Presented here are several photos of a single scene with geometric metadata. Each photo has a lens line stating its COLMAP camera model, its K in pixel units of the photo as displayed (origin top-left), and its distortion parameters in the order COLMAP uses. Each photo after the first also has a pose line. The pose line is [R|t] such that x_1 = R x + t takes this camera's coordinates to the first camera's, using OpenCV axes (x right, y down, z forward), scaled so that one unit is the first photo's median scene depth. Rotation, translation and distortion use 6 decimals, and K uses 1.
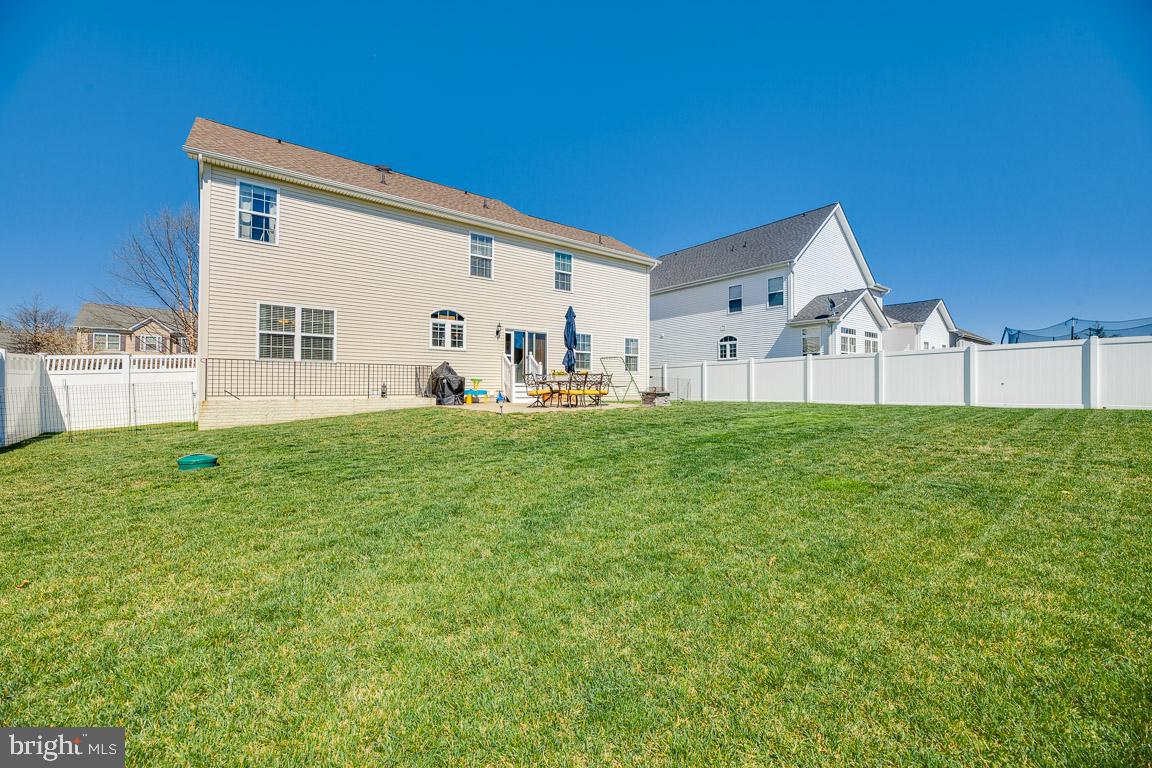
lens RADIAL K [[472.6, 0, 574.4], [0, 472.6, 381.2], [0, 0, 1]] dist [0.002153, -0.000550]
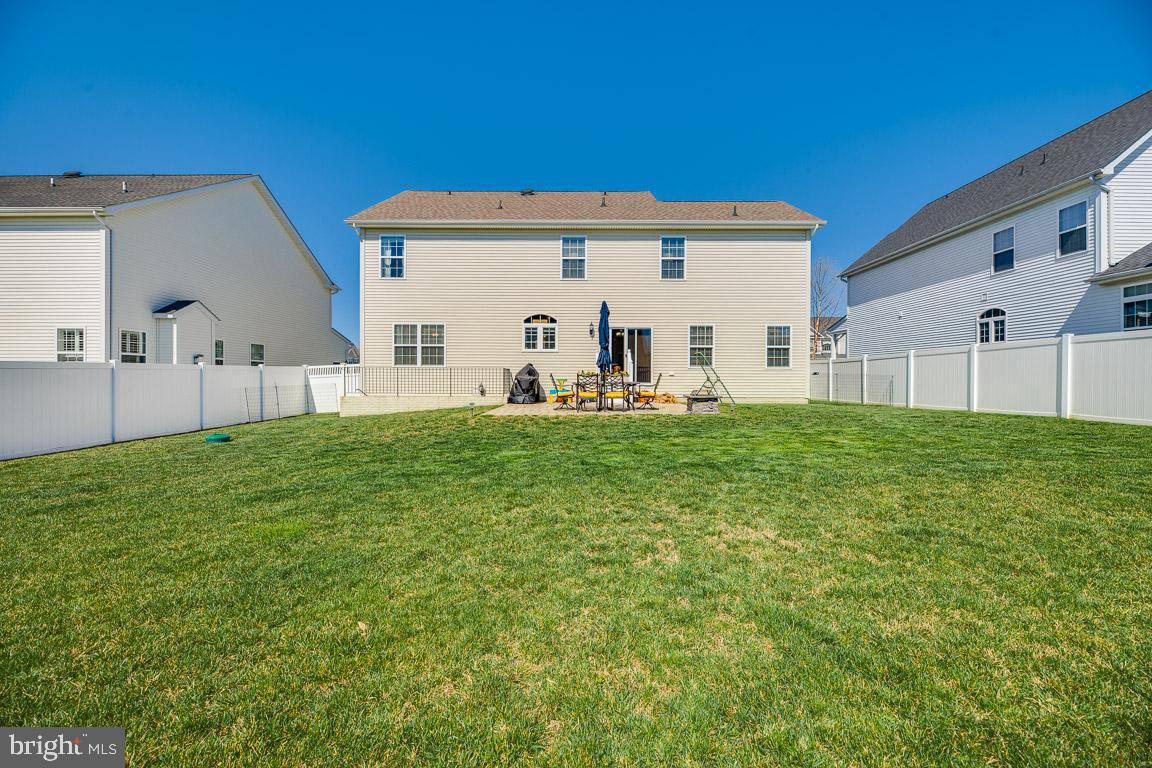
lens RADIAL K [[472.6, 0, 574.2], [0, 472.6, 380.9], [0, 0, 1]] dist [0.002153, -0.000550]
pose [[0.787853, 0.002724, -0.615857, 0.446472], [0.007099, 0.999884, 0.013503, -0.013945], [0.615822, -0.015010, 0.787742, 0.201912]]
